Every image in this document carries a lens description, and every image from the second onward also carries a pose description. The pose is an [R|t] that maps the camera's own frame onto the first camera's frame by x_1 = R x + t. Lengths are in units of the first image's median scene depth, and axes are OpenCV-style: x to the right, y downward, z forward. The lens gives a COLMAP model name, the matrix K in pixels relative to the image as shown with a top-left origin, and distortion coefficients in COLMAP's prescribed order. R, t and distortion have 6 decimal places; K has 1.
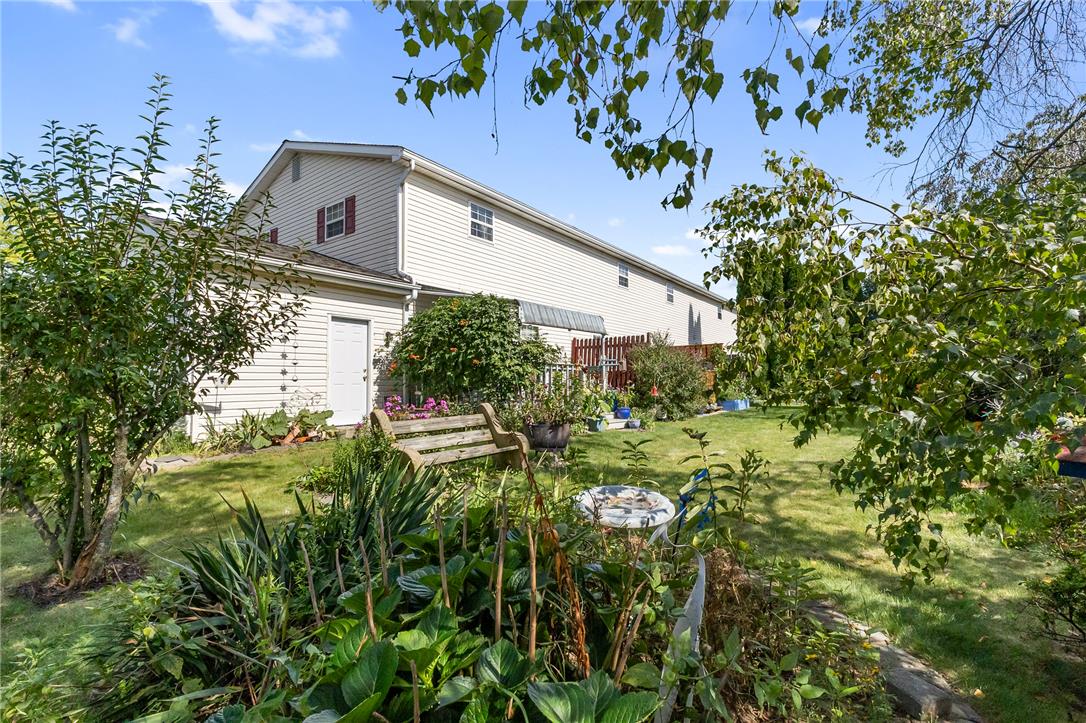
lens RADIAL K [[474.8, 0, 546.9], [0, 474.8, 358.7], [0, 0, 1]] dist [-0.002195, -0.000012]
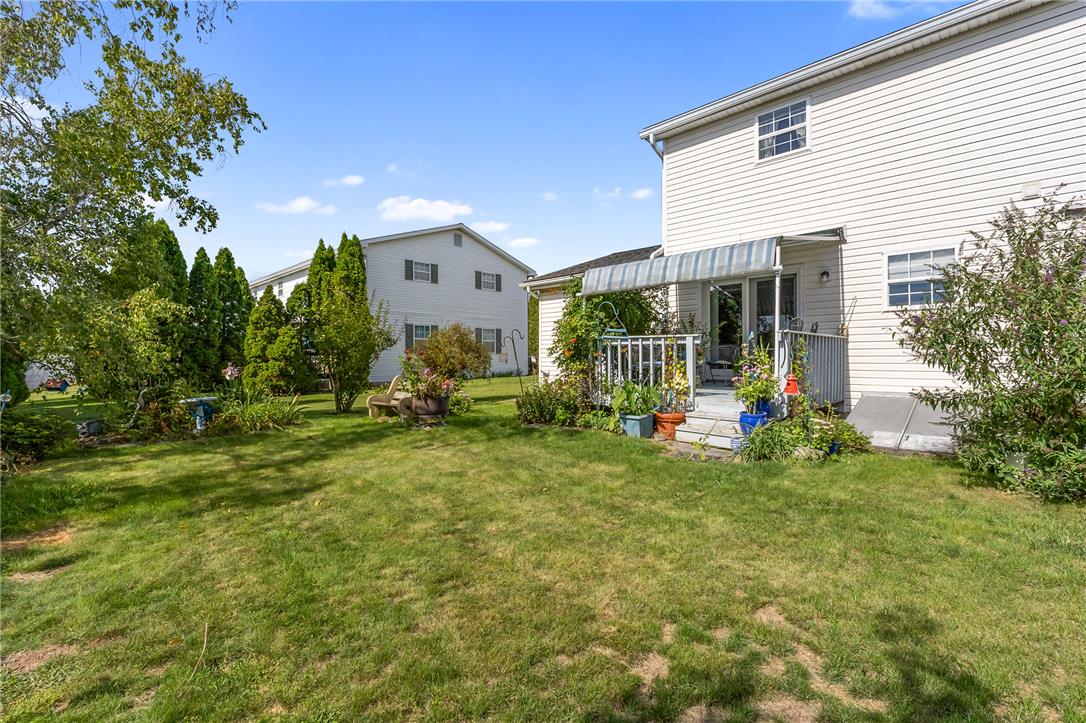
lens RADIAL K [[474.8, 0, 546.9], [0, 474.8, 358.7], [0, 0, 1]] dist [-0.002195, -0.000012]
pose [[-0.116885, 0.005536, -0.993130, 0.597774], [0.051638, 0.998666, -0.000510, 0.029604], [0.991802, -0.051343, -0.117015, 0.725947]]
